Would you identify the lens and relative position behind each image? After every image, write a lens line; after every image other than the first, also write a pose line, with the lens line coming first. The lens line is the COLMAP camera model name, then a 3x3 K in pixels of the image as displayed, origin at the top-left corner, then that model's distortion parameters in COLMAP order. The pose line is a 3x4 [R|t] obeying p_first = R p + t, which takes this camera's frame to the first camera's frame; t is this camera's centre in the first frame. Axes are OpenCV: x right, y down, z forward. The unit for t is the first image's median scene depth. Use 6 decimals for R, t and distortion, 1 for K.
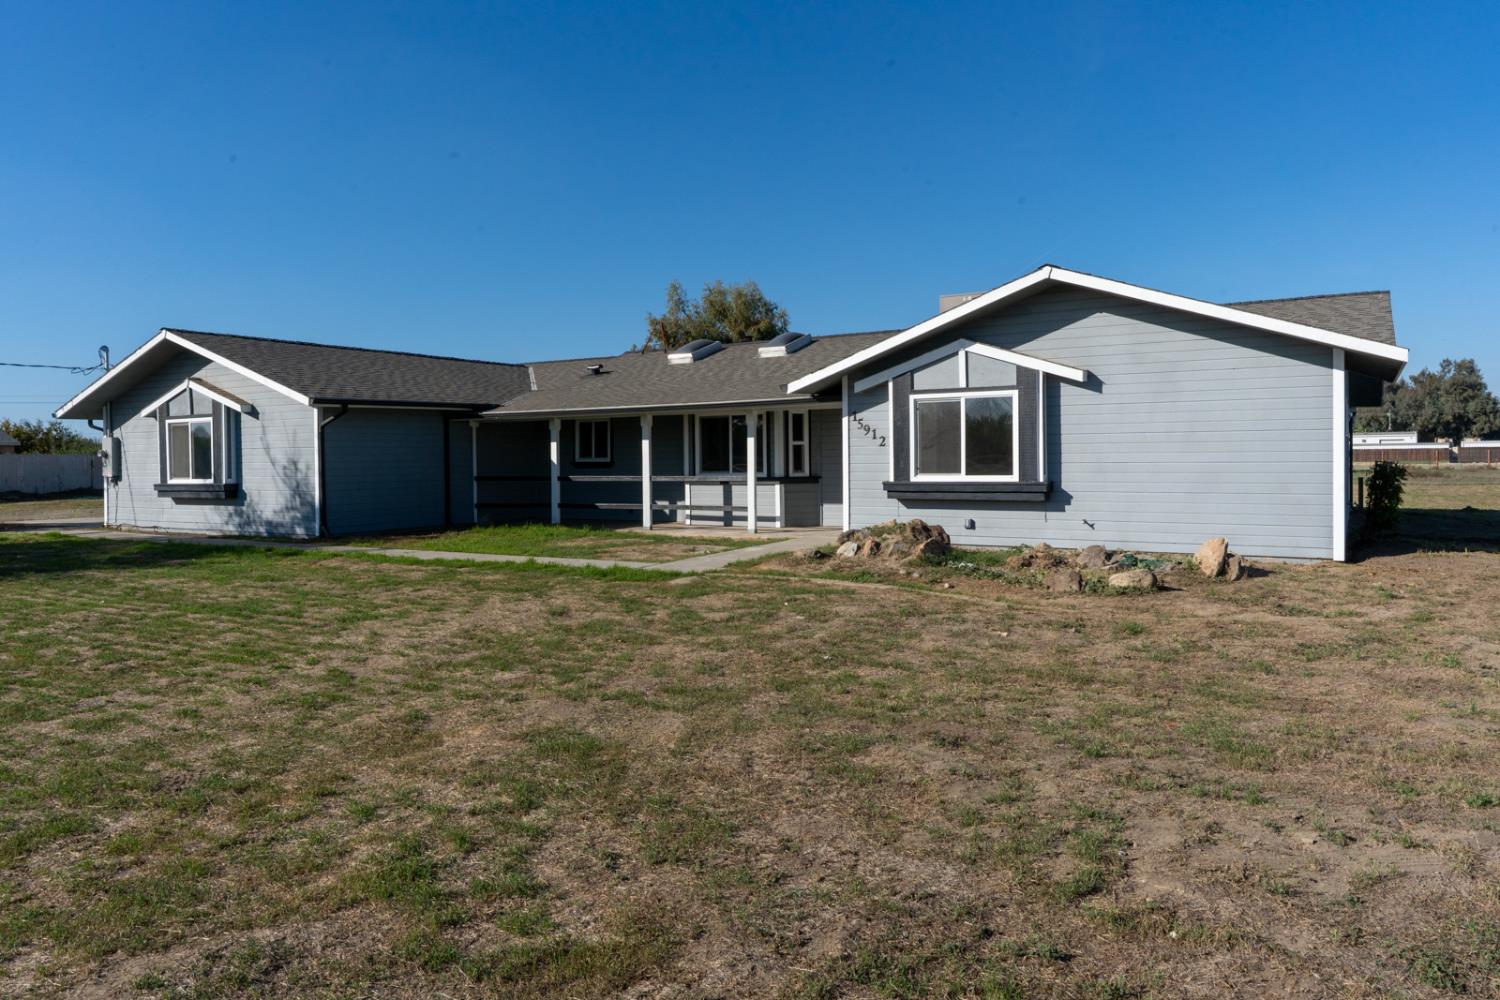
lens RADIAL K [[987.5, 0, 749.7], [0, 987.5, 478.6], [0, 0, 1]] dist [-0.002264, 0.001060]
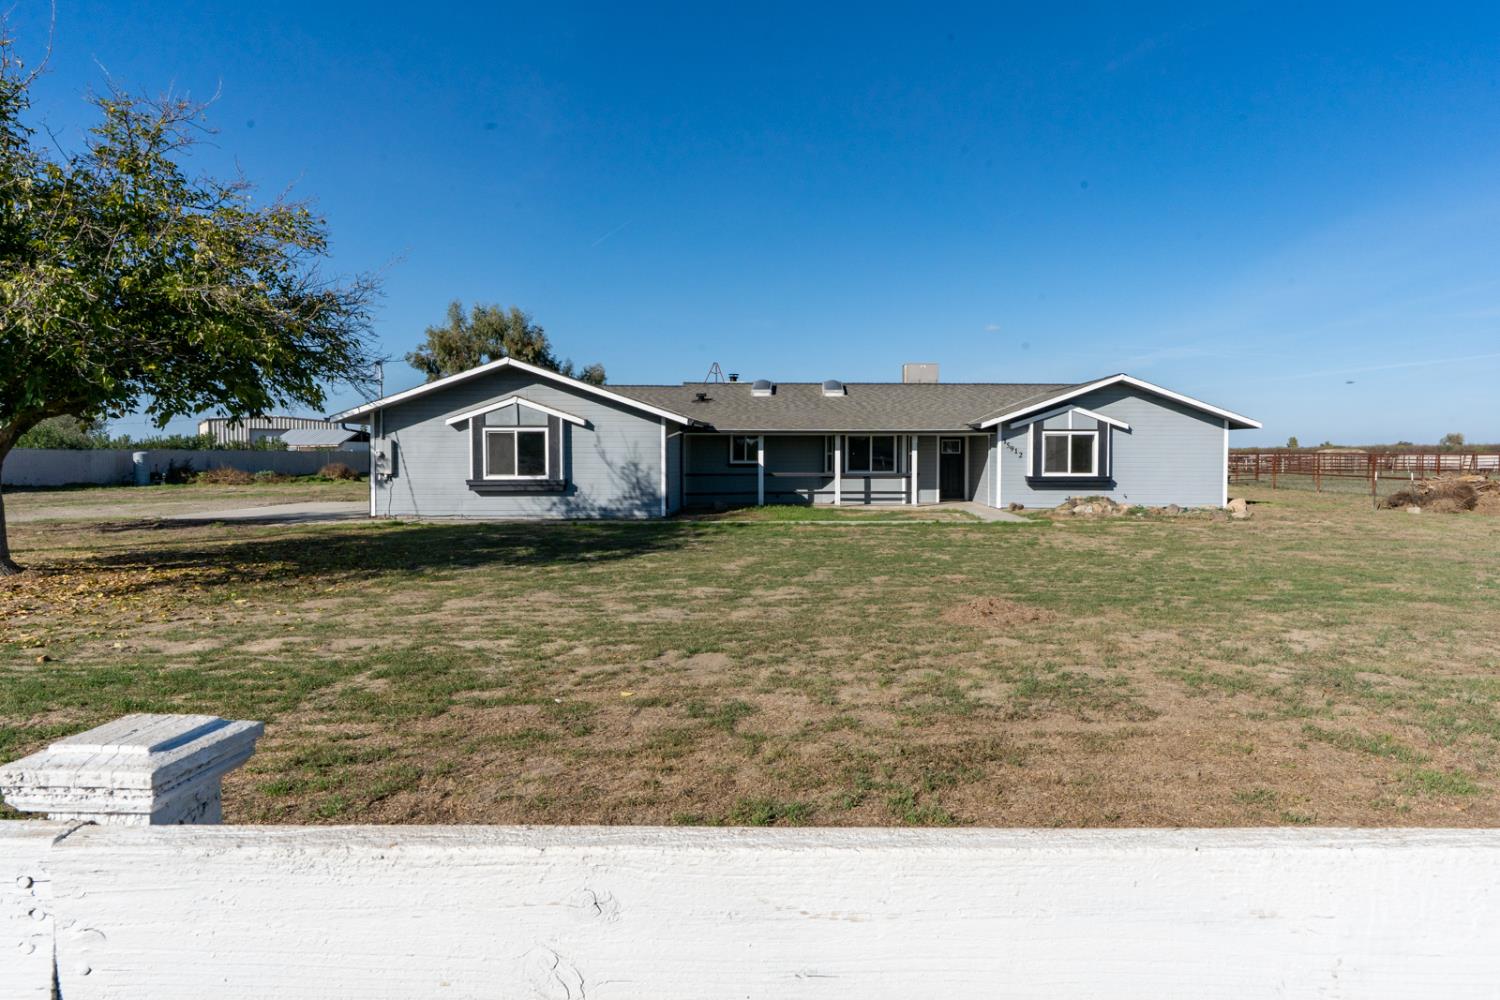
lens RADIAL K [[816.7, 0, 814.9], [0, 816.7, 477.2], [0, 0, 1]] dist [-0.005904, 0.001066]
pose [[0.847785, -0.004283, 0.530323, -1.063367], [0.001310, 0.999981, 0.005983, -0.005465], [-0.530339, -0.004378, 0.847775, -0.120386]]
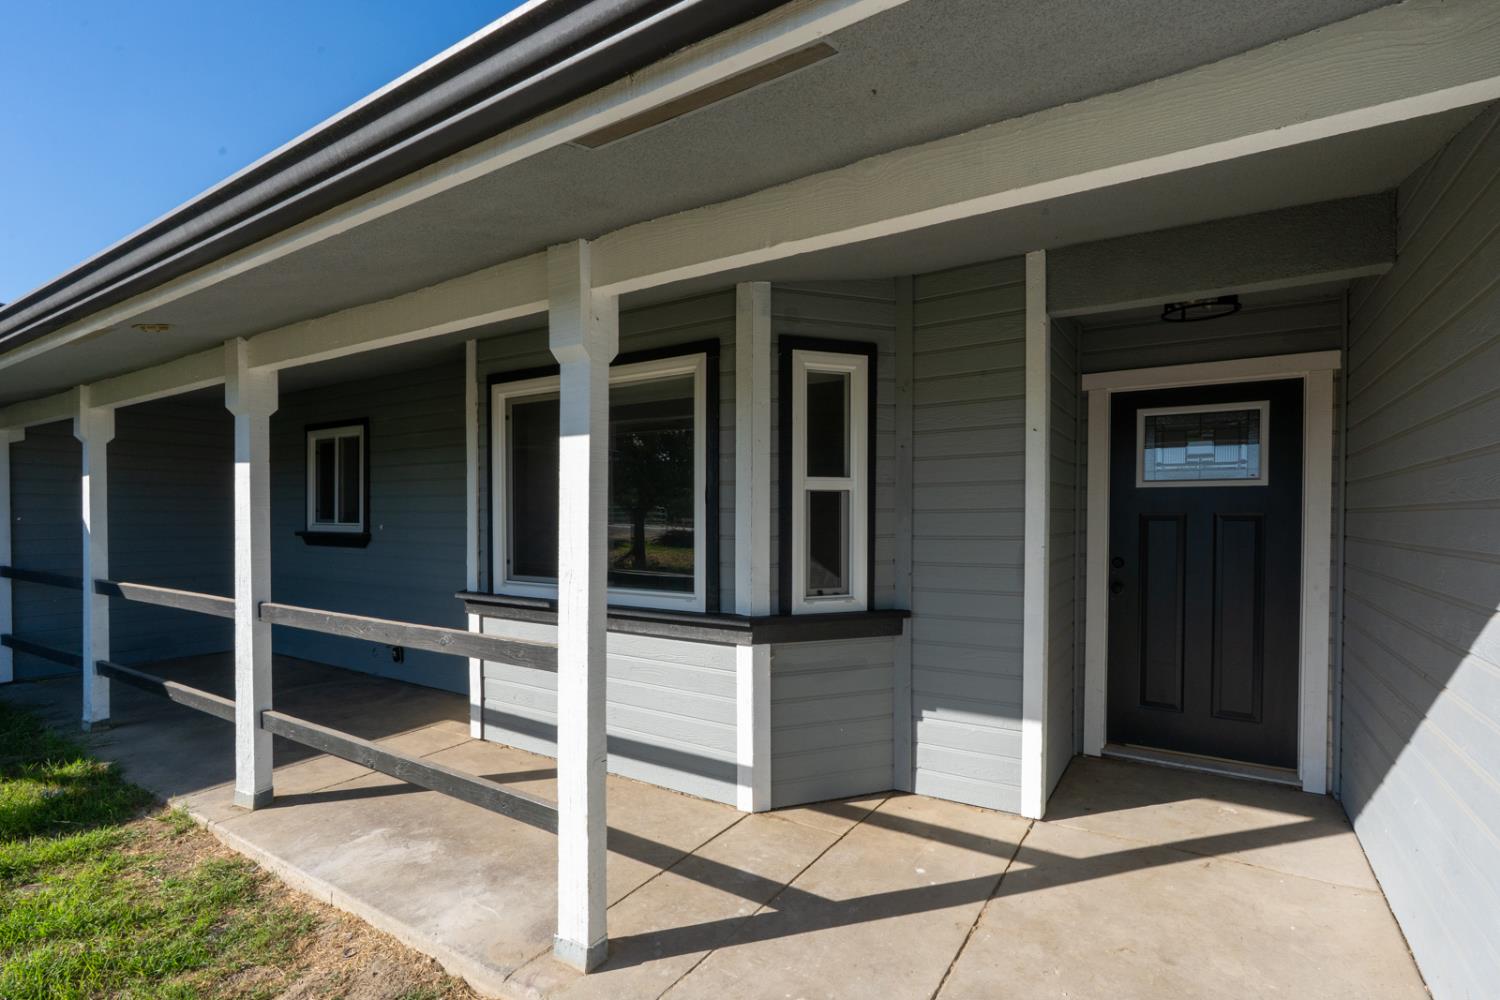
lens RADIAL K [[677.2, 0, 772.5], [0, 677.2, 527.8], [0, 0, 1]] dist [-0.012214, 0.003652]
pose [[0.999905, 0.013753, 0.000216, 0.044512], [-0.013752, 0.999885, -0.006377, -0.029250], [-0.000304, 0.006373, 0.999980, 1.055529]]
